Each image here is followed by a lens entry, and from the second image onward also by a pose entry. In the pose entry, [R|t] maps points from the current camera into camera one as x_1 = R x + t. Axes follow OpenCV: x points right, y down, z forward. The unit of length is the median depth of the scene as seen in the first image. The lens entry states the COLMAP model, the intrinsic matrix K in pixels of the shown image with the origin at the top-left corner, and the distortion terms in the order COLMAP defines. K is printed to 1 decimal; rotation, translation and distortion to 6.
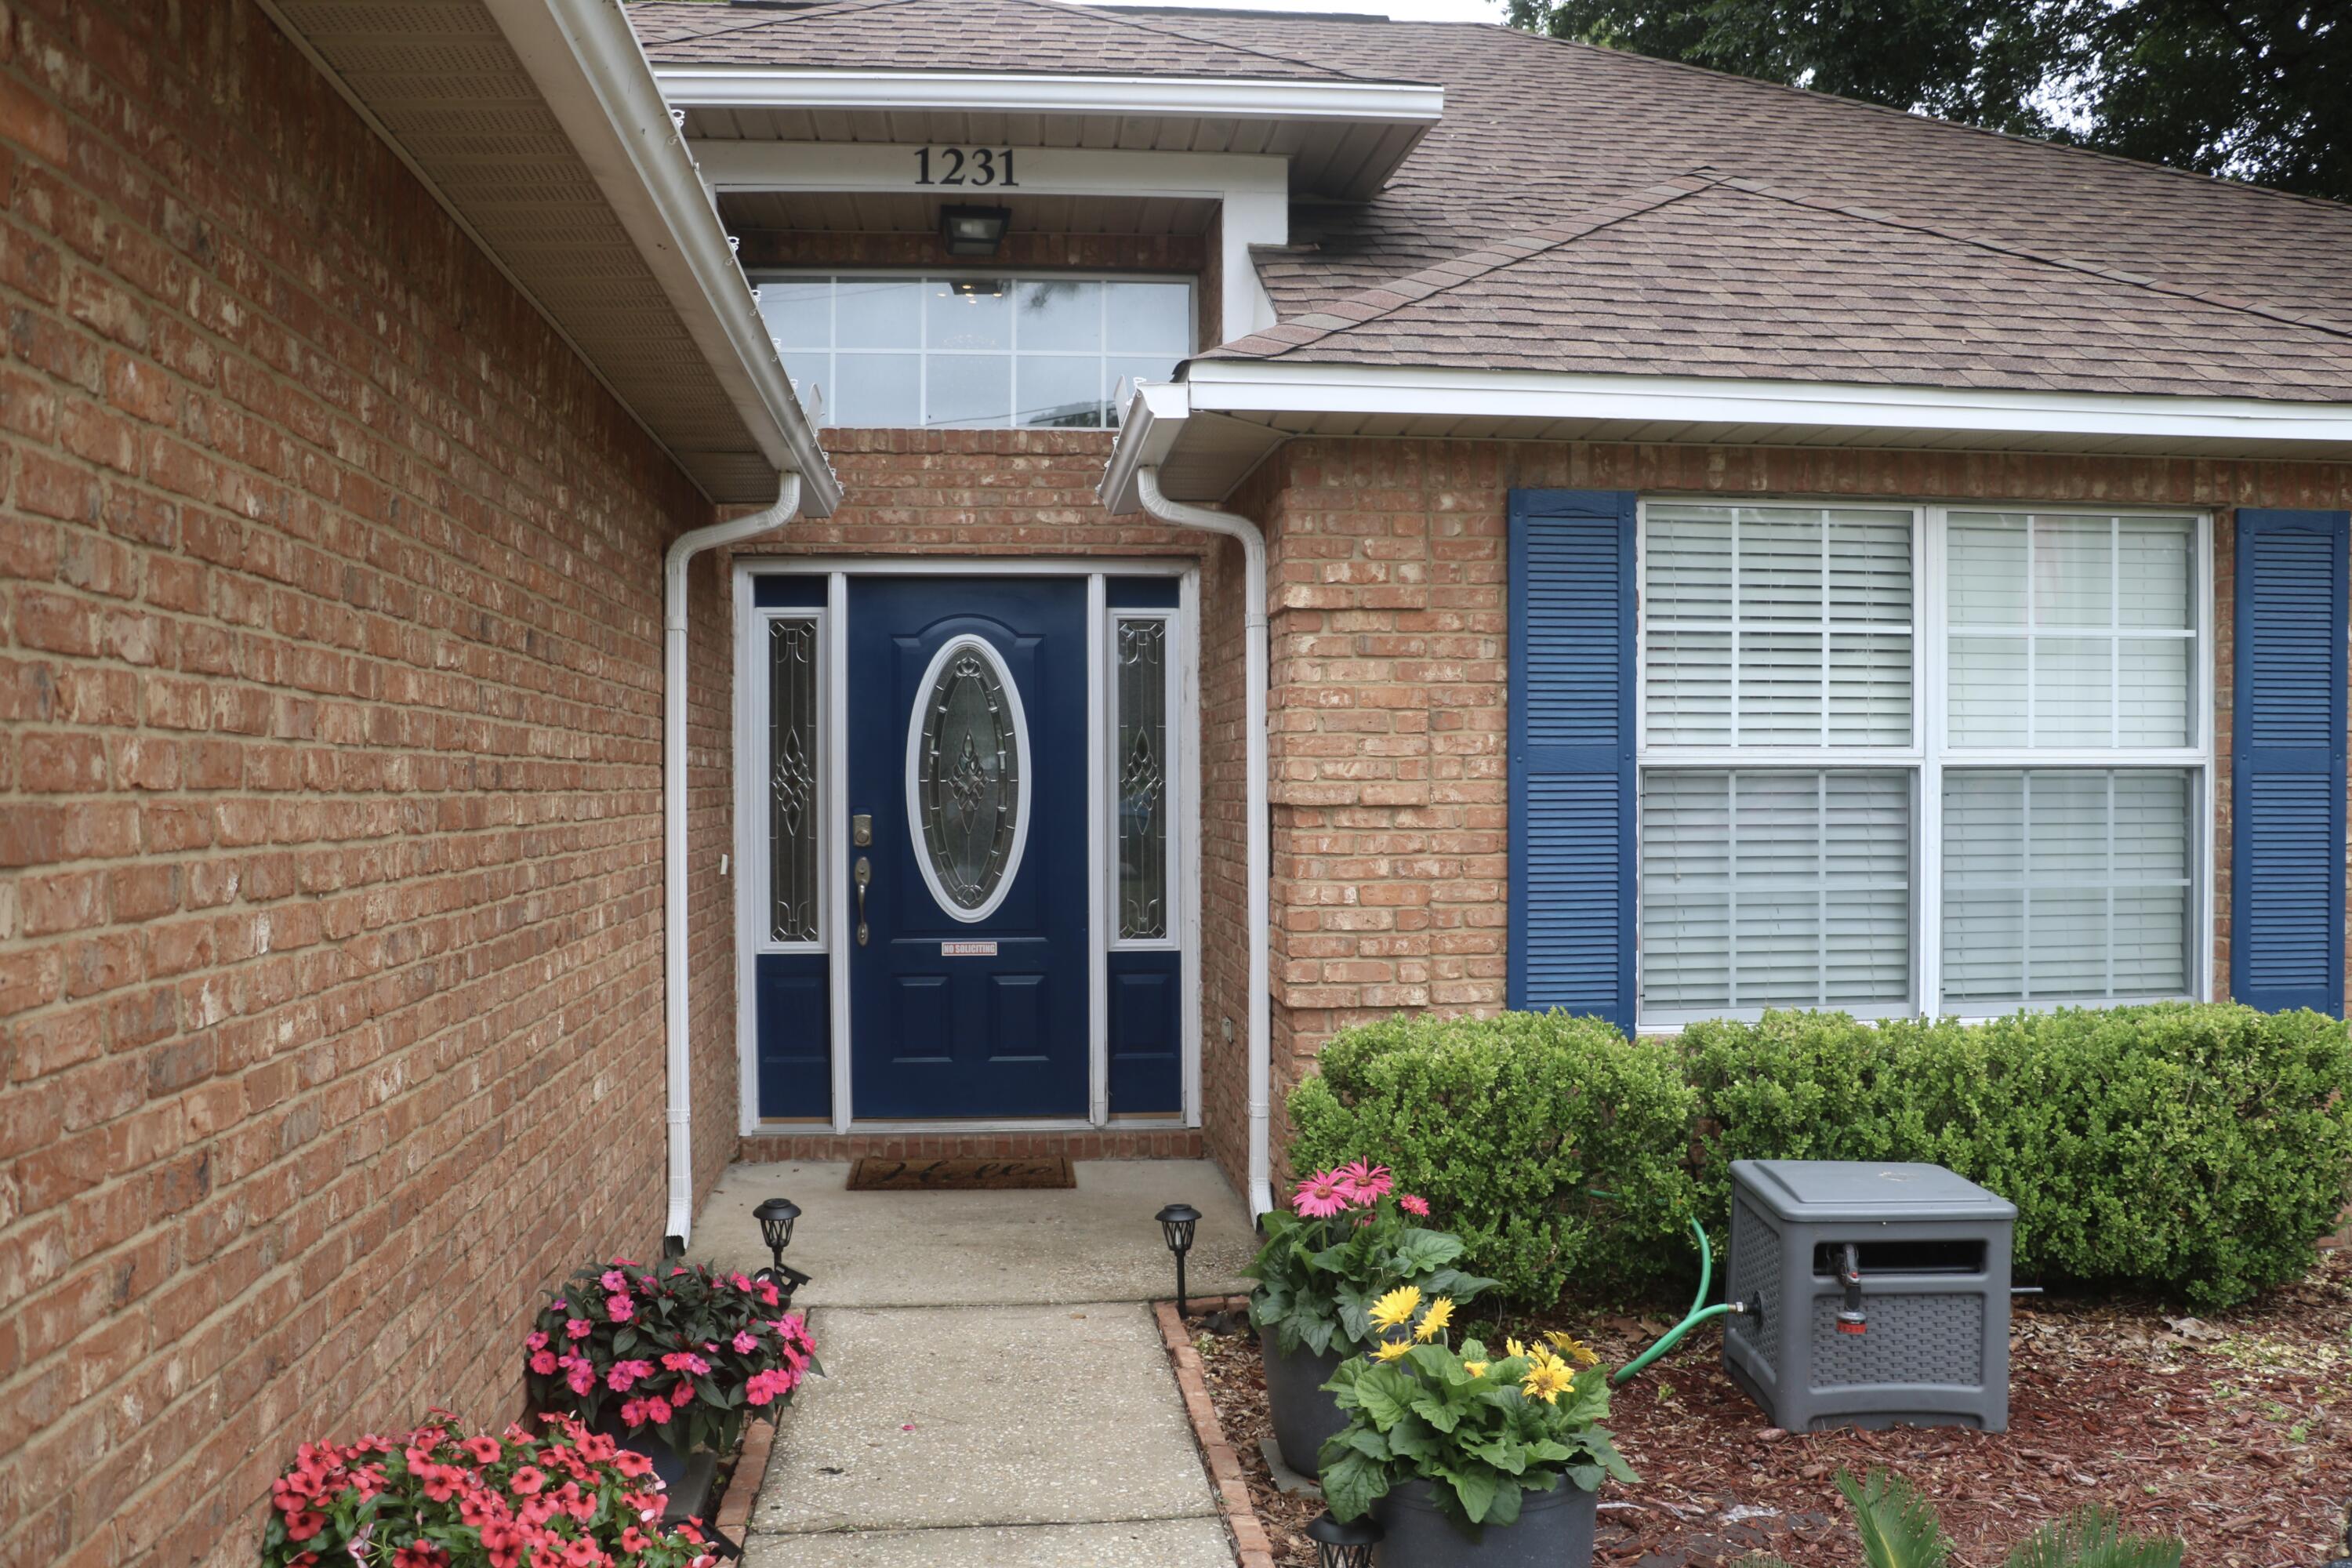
lens RADIAL K [[2074.1, 0, 1176.0], [0, 2074.1, 784.0], [0, 0, 1]] dist [-0.141095, 0.012490]
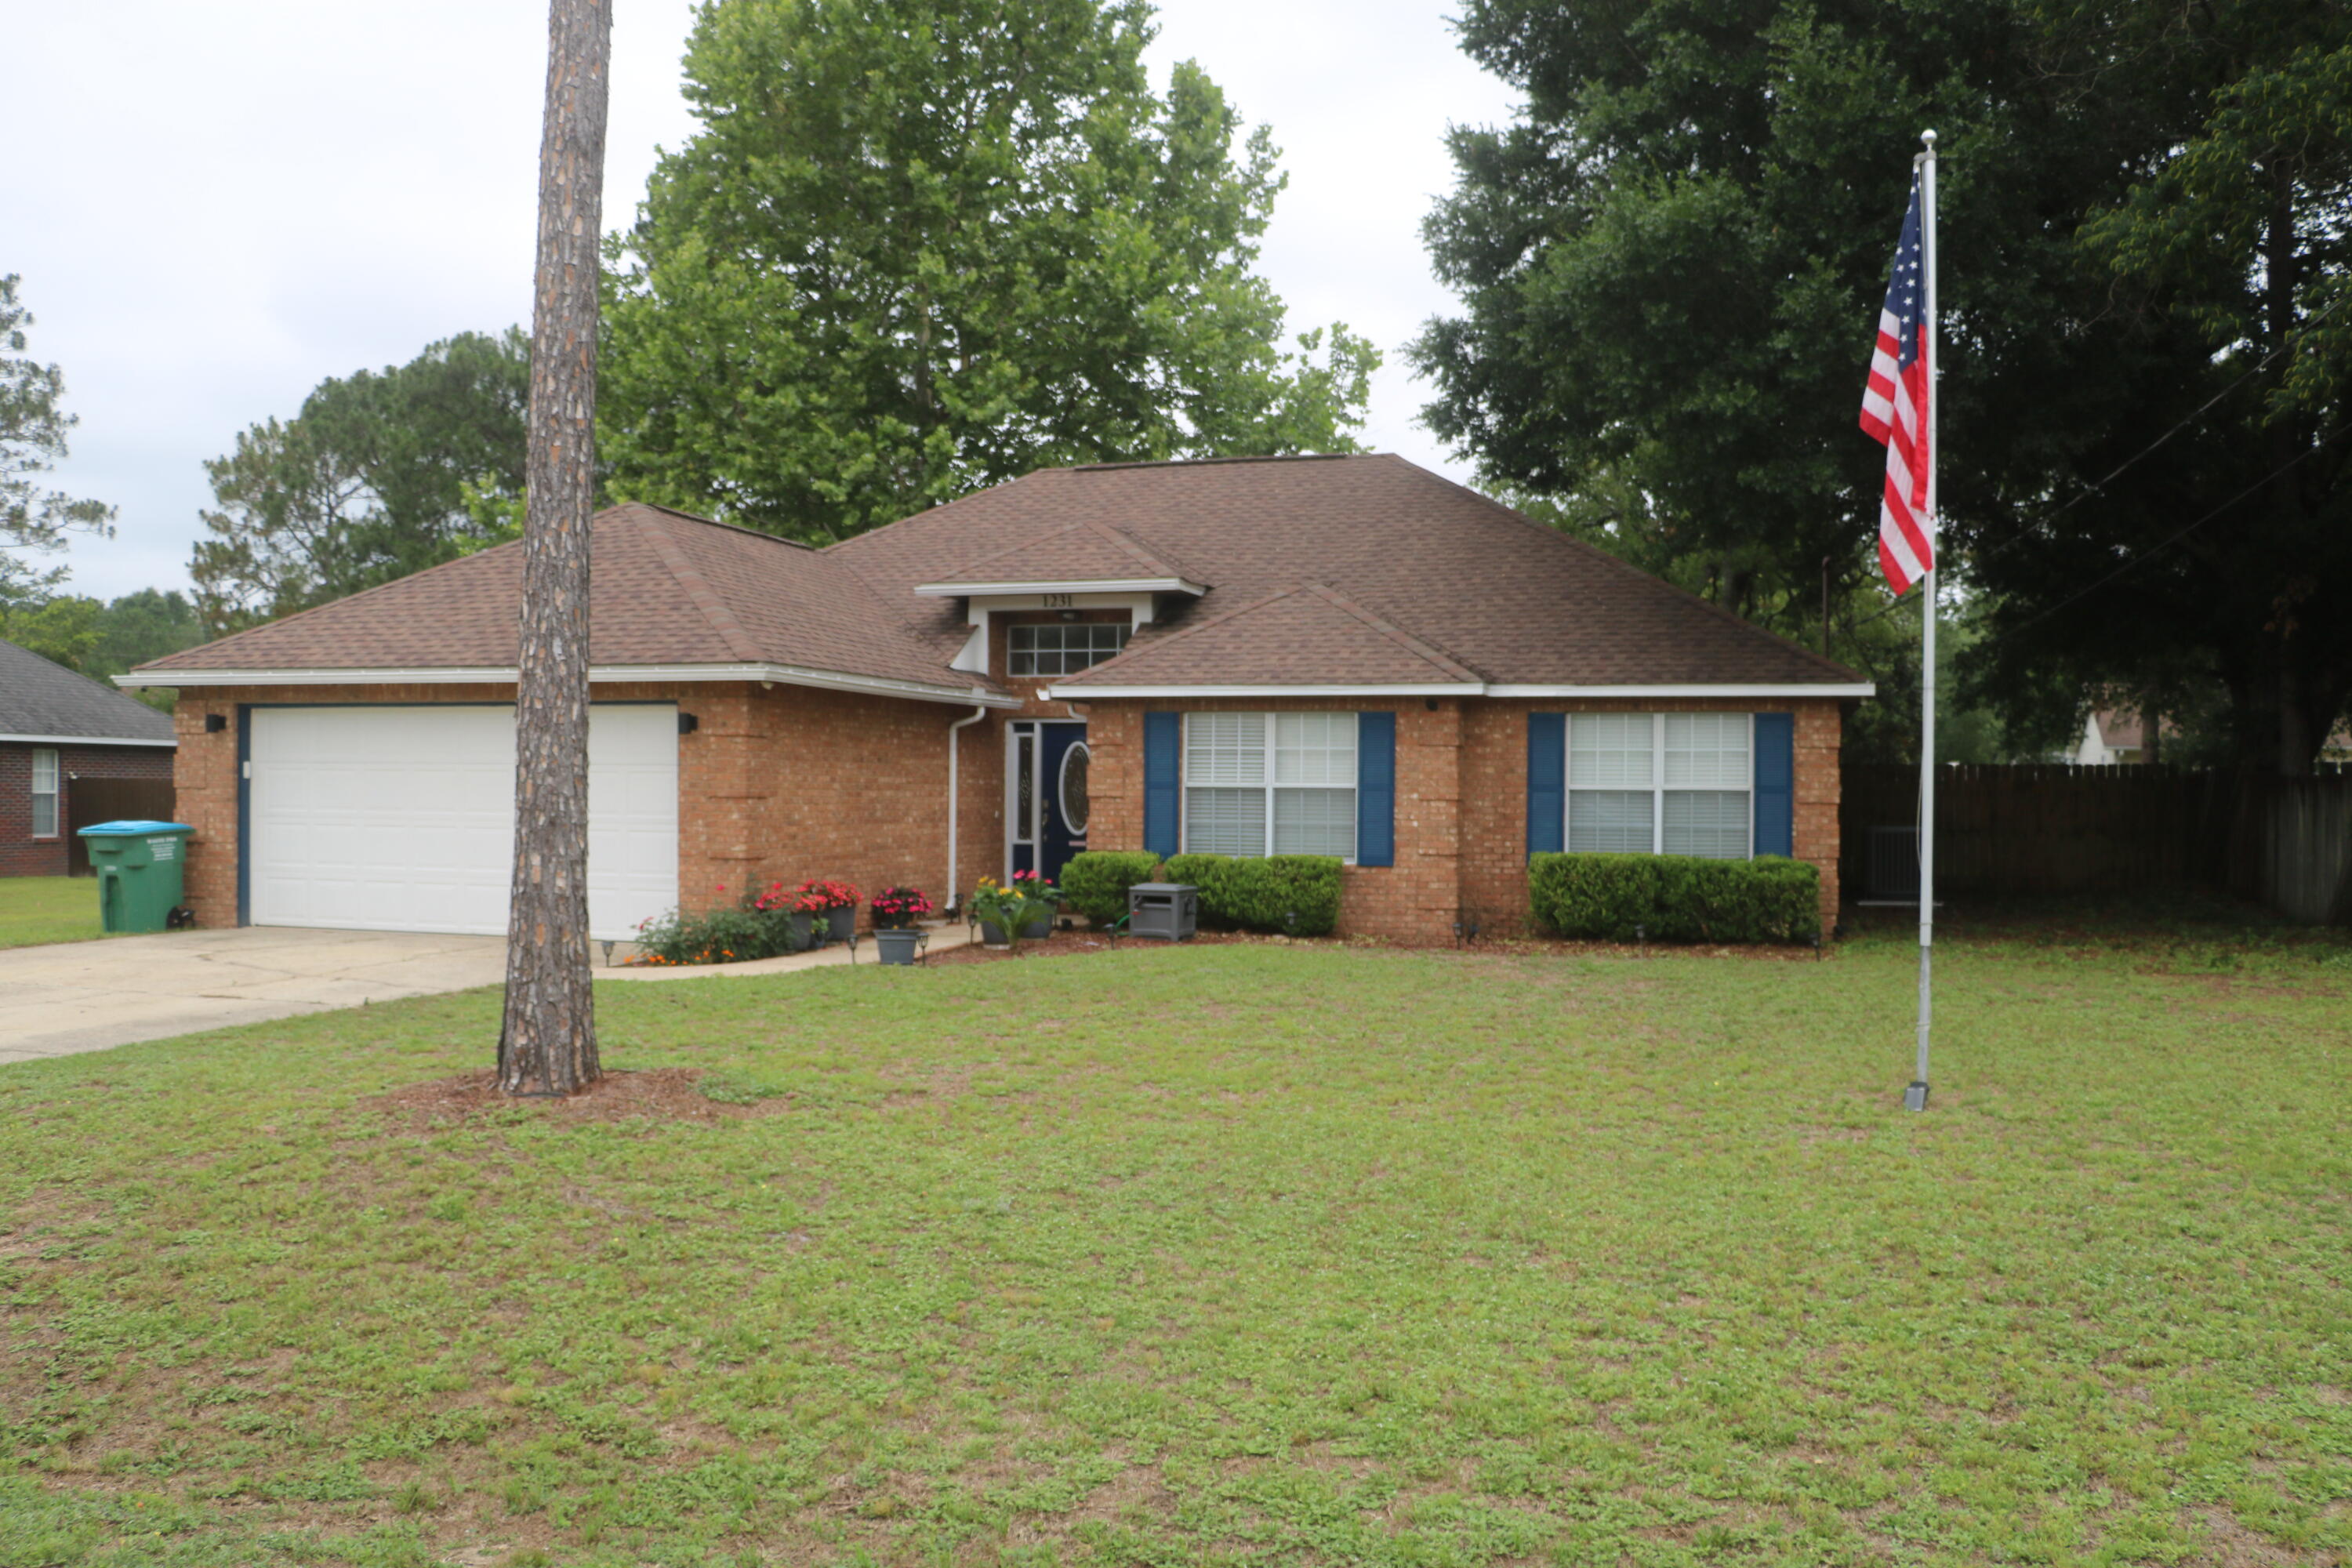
lens RADIAL K [[1986.5, 0, 1176.0], [0, 1986.5, 784.0], [0, 0, 1]] dist [-0.207762, 0.213354]
pose [[0.928304, 0.010320, -0.371678, 1.481811], [-0.011920, 0.999927, -0.002007, -0.006352], [0.371630, 0.006293, 0.928360, -2.208048]]
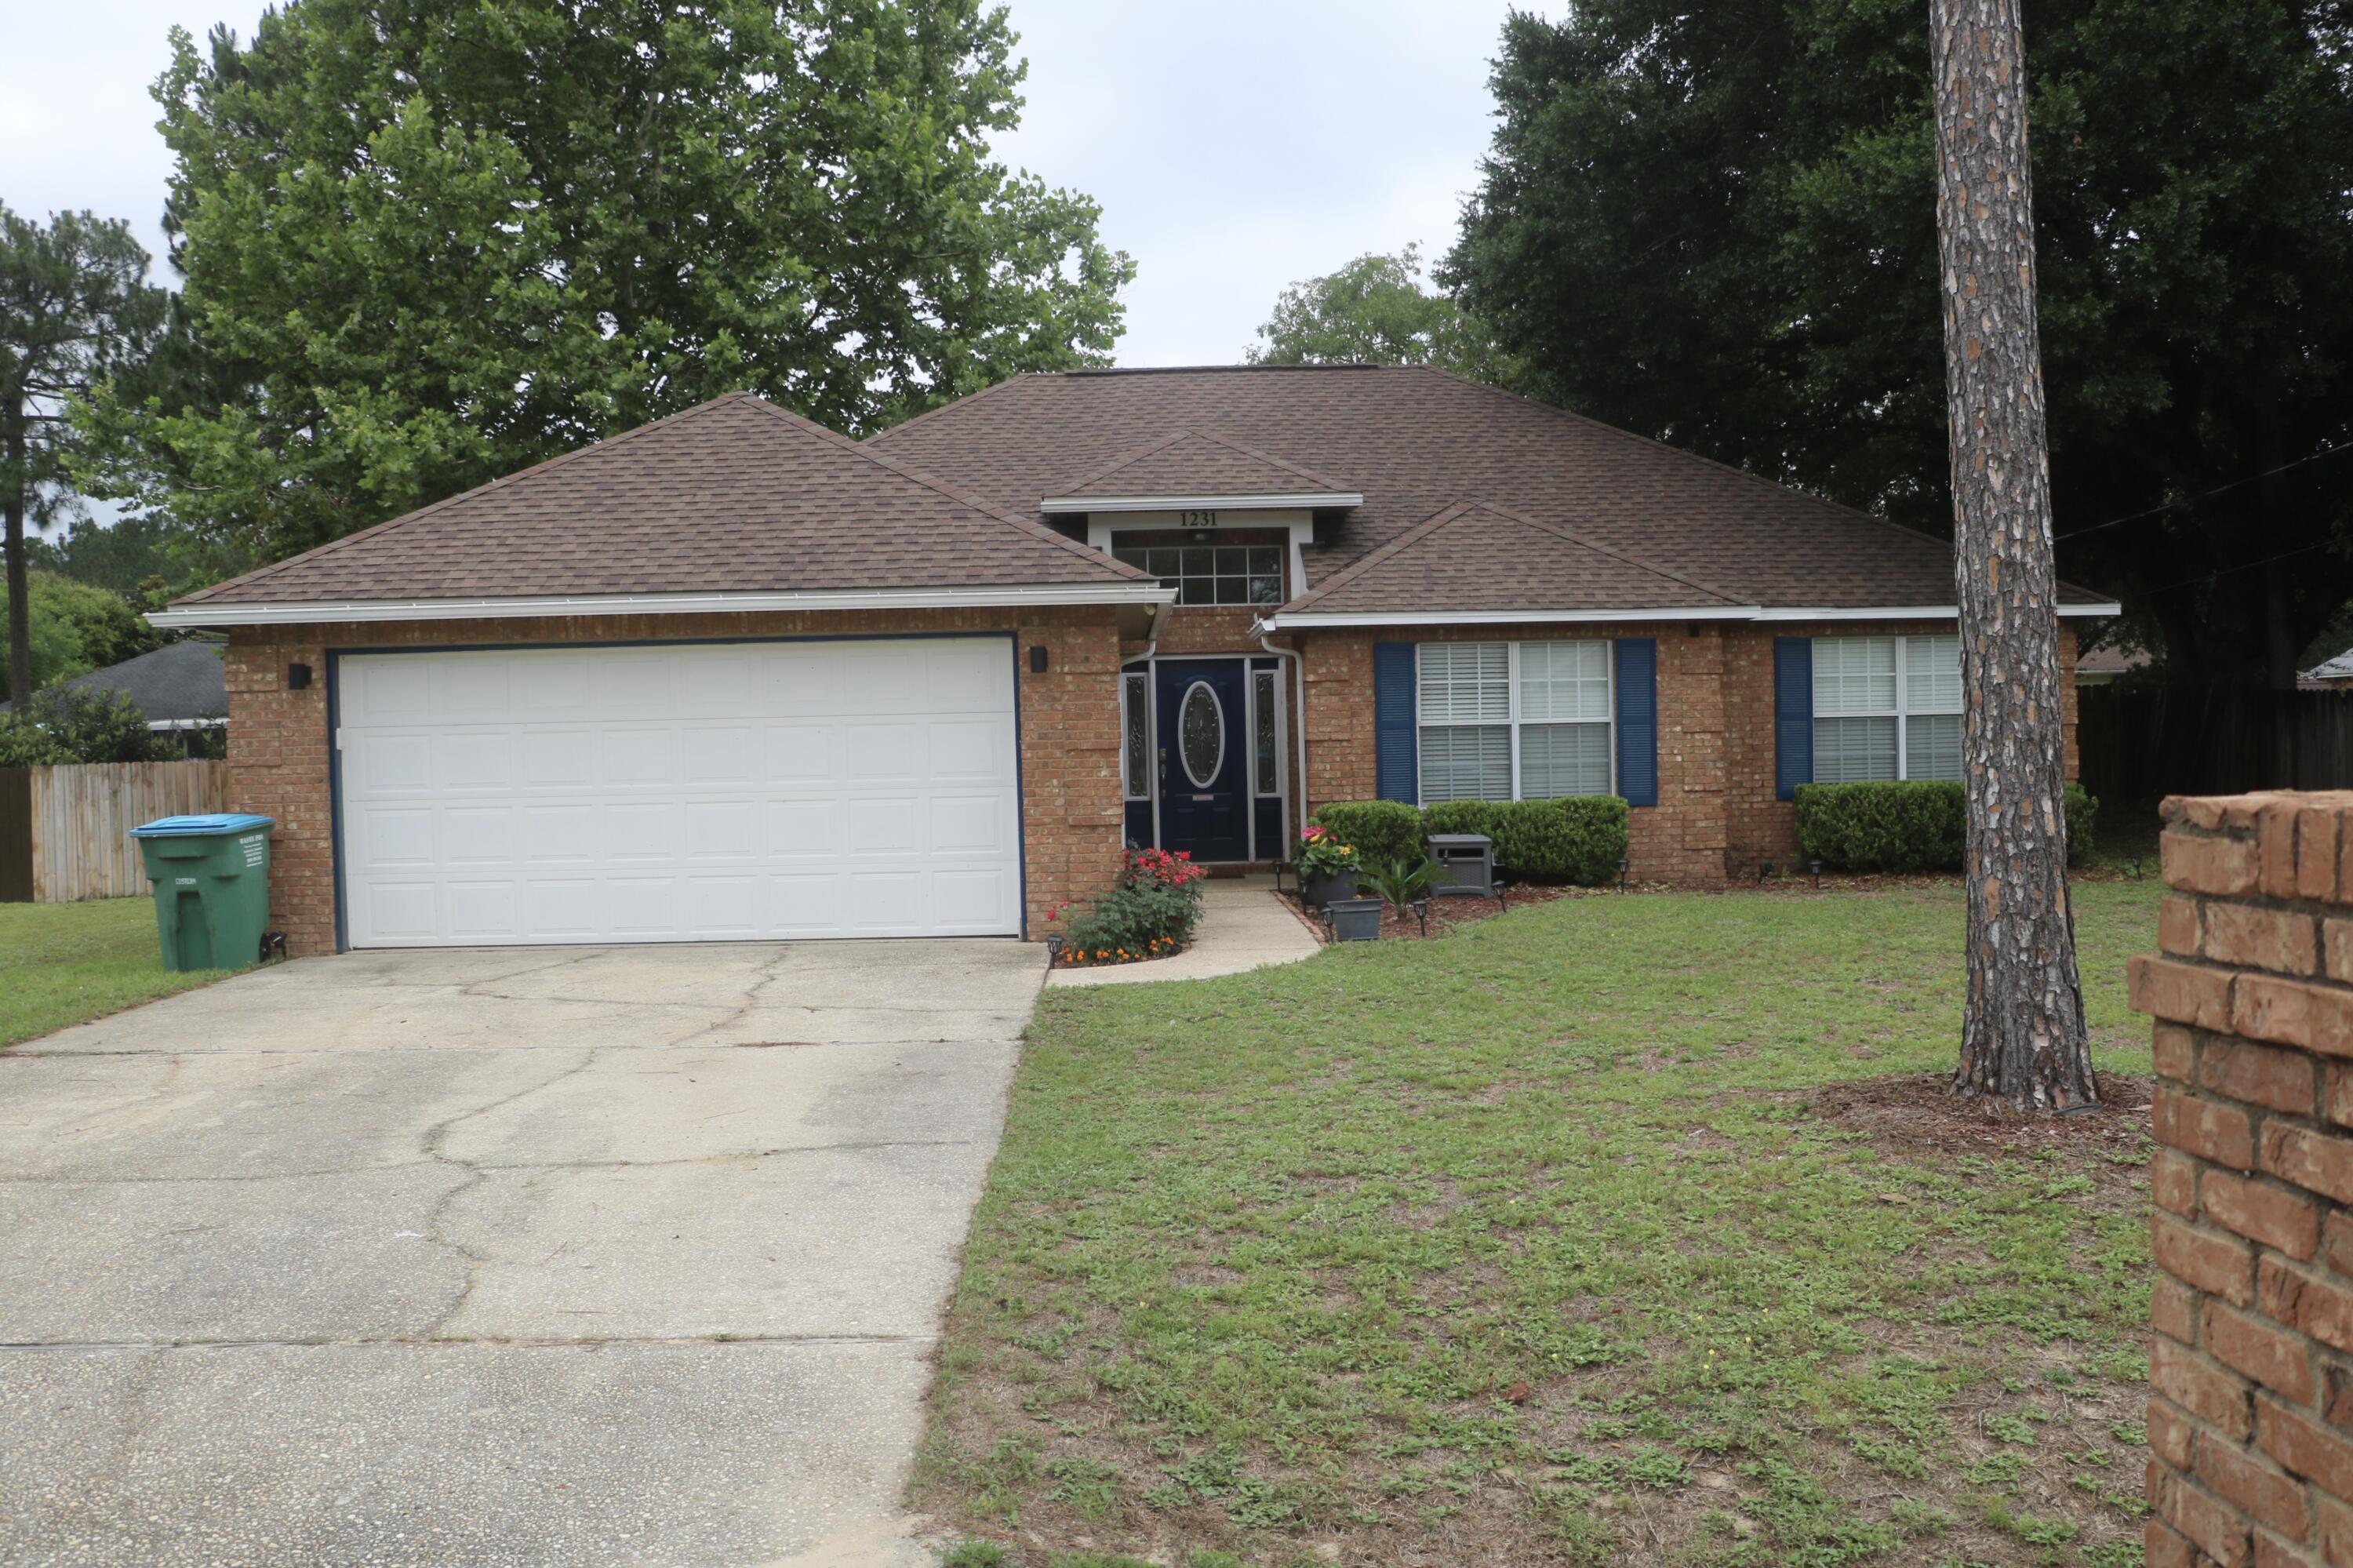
lens RADIAL K [[2075.0, 0, 1176.5], [0, 2075.0, 784.0], [0, 0, 1]] dist [-0.141095, 0.012490]
pose [[0.997654, -0.018731, -0.065845, 0.057554], [0.020119, 0.999588, 0.020476, 0.007222], [0.065434, -0.021752, 0.997620, -2.221111]]
